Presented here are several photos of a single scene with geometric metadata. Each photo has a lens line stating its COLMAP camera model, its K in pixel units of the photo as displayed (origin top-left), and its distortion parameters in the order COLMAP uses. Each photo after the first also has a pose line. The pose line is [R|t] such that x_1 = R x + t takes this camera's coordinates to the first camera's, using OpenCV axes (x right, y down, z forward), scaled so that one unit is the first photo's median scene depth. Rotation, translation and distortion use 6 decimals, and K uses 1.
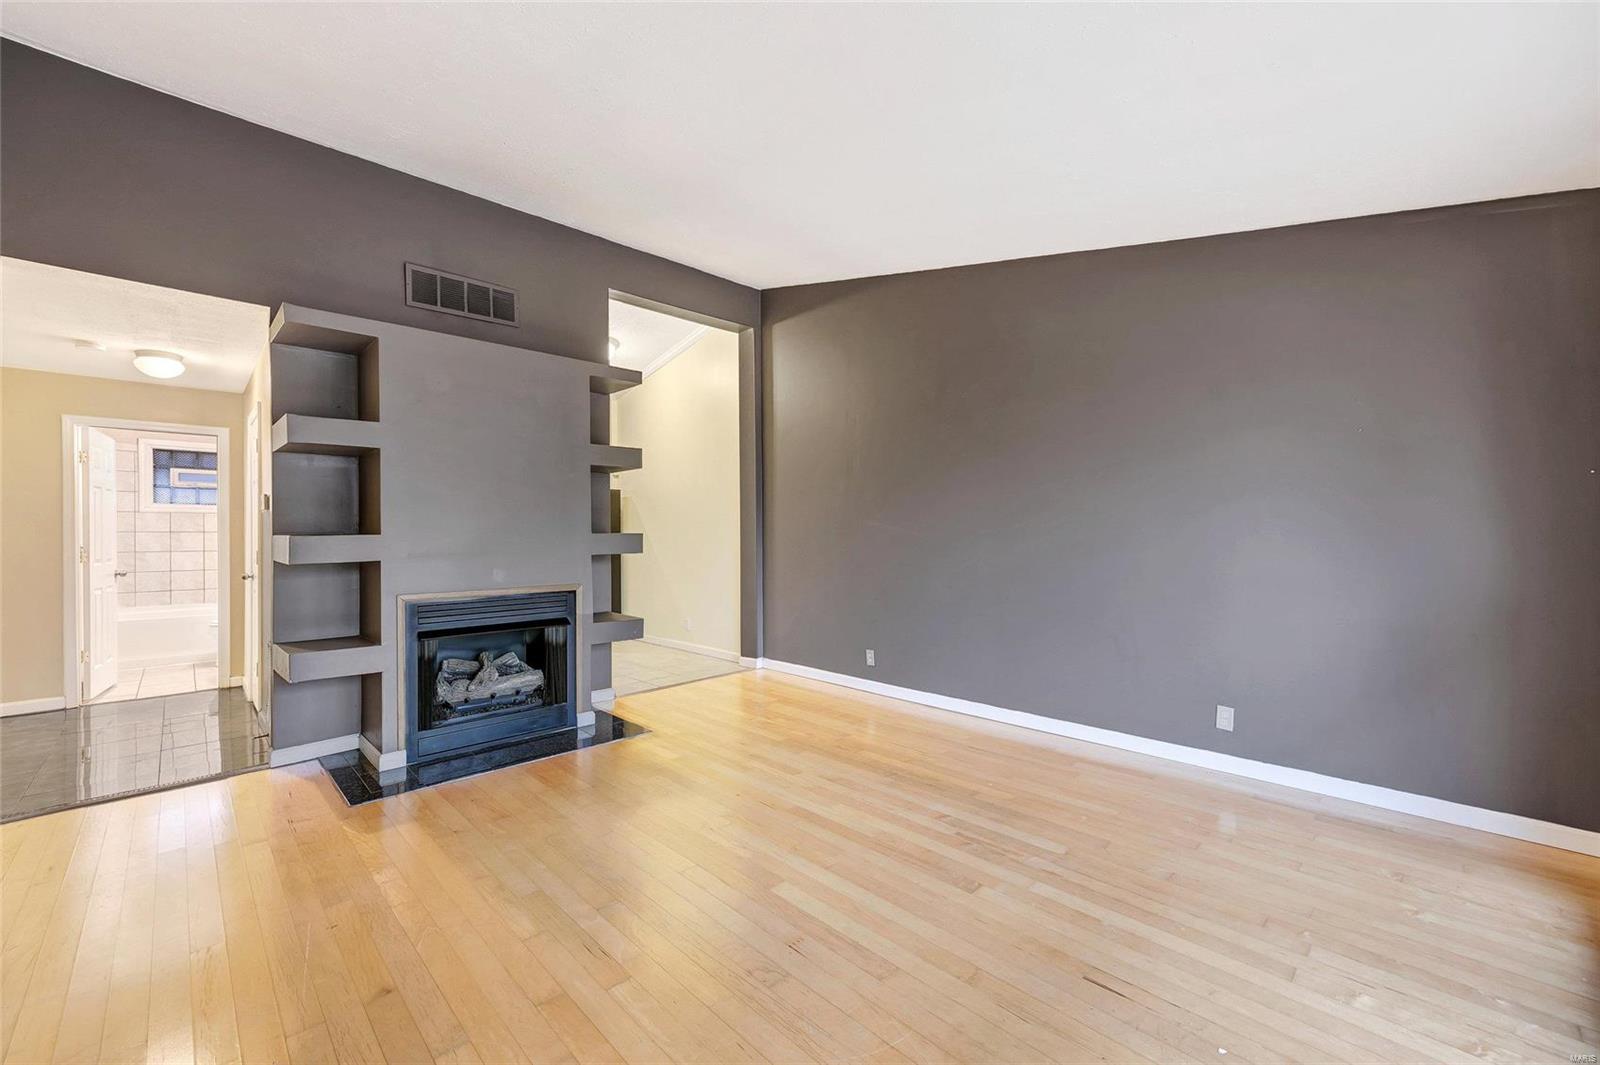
lens RADIAL K [[651.7, 0, 787.1], [0, 651.7, 531.8], [0, 0, 1]] dist [0.021377, -0.000240]
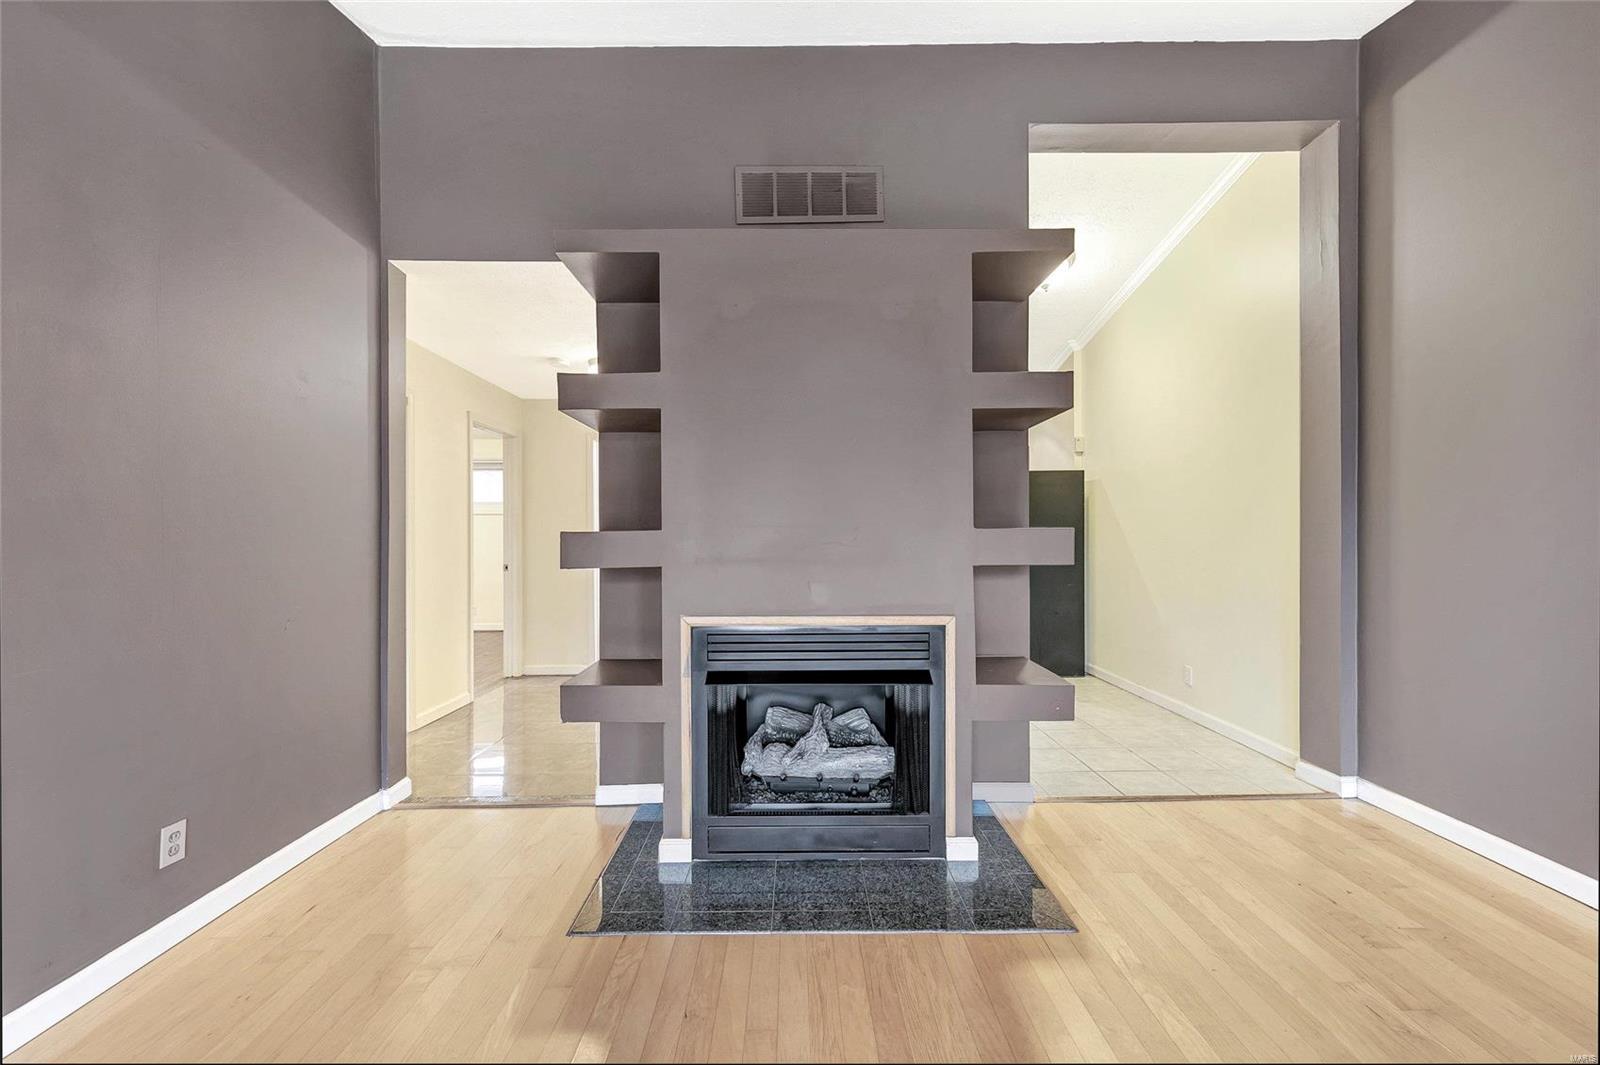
lens RADIAL K [[615.0, 0, 800.0], [0, 615.0, 532.5], [0, 0, 1]] dist [0.002525, 0.000247]
pose [[0.736598, 0.006559, -0.676299, -0.047326], [0.002257, 0.999924, 0.012155, -0.001244], [0.676327, -0.010480, 0.736527, 0.511914]]
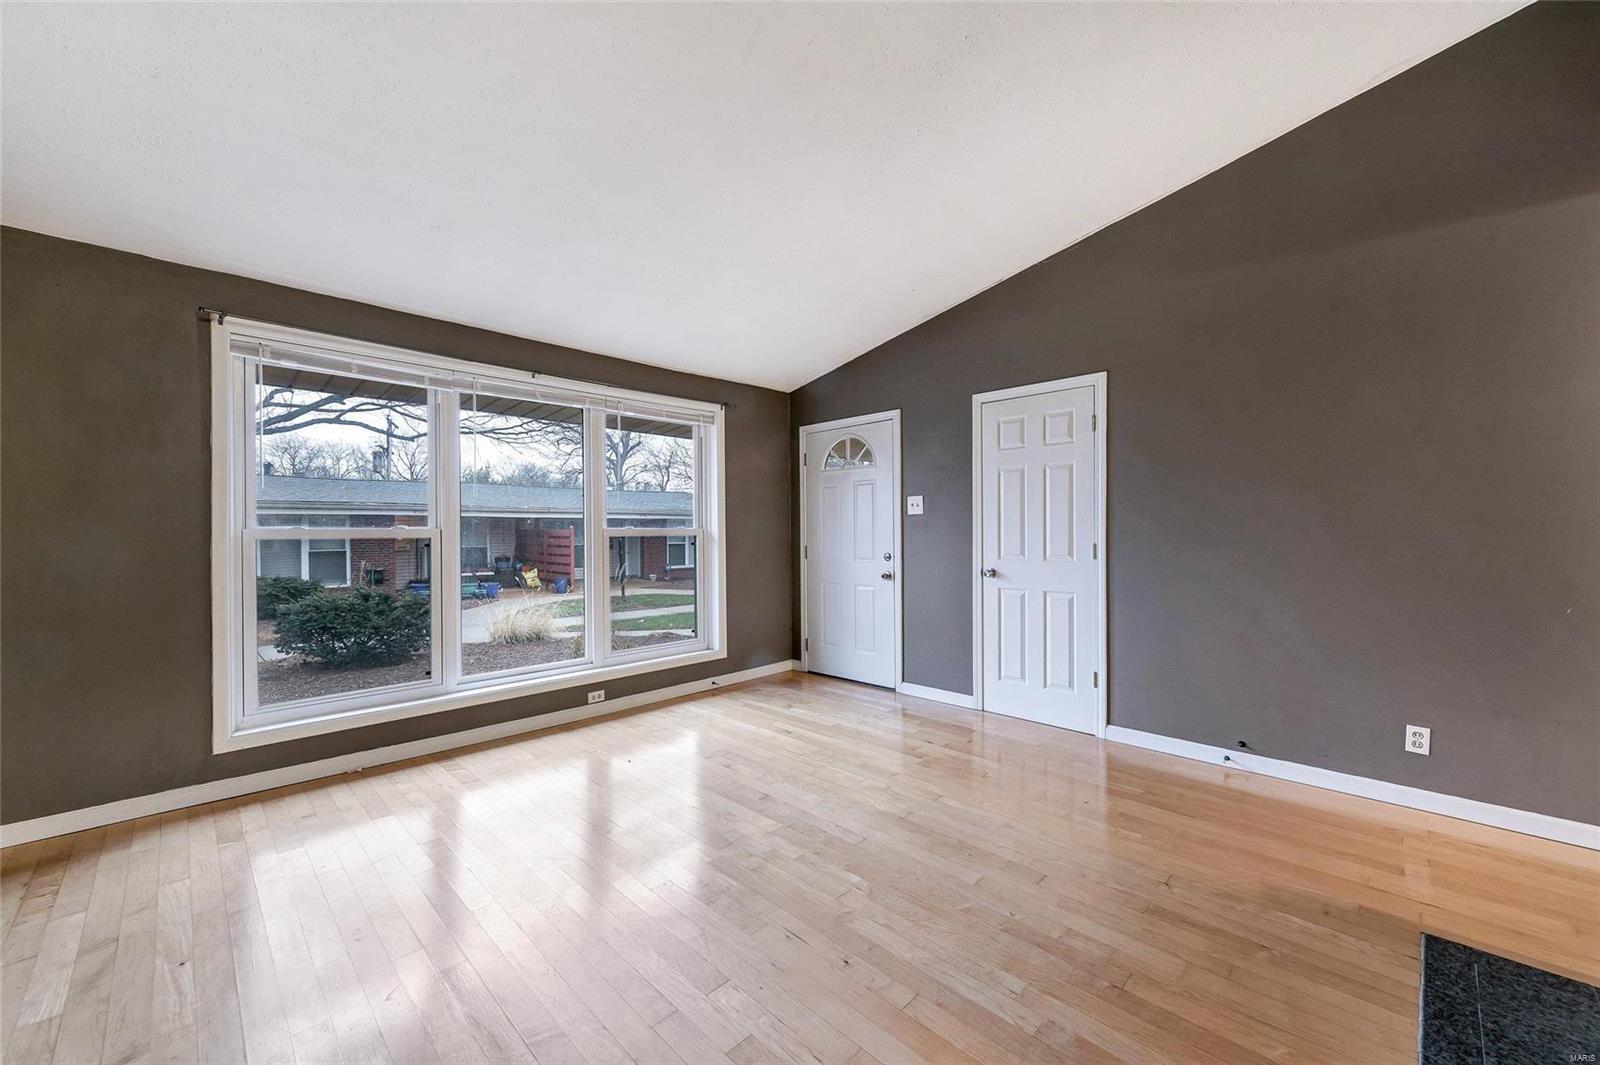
lens RADIAL K [[615.0, 0, 800.0], [0, 615.0, 532.5], [0, 0, 1]] dist [0.002525, 0.000247]
pose [[-0.999256, 0.014515, -0.035724, -0.014099], [0.014811, 0.999858, -0.008024, 0.006677], [0.035603, -0.008547, -0.999329, 1.179622]]
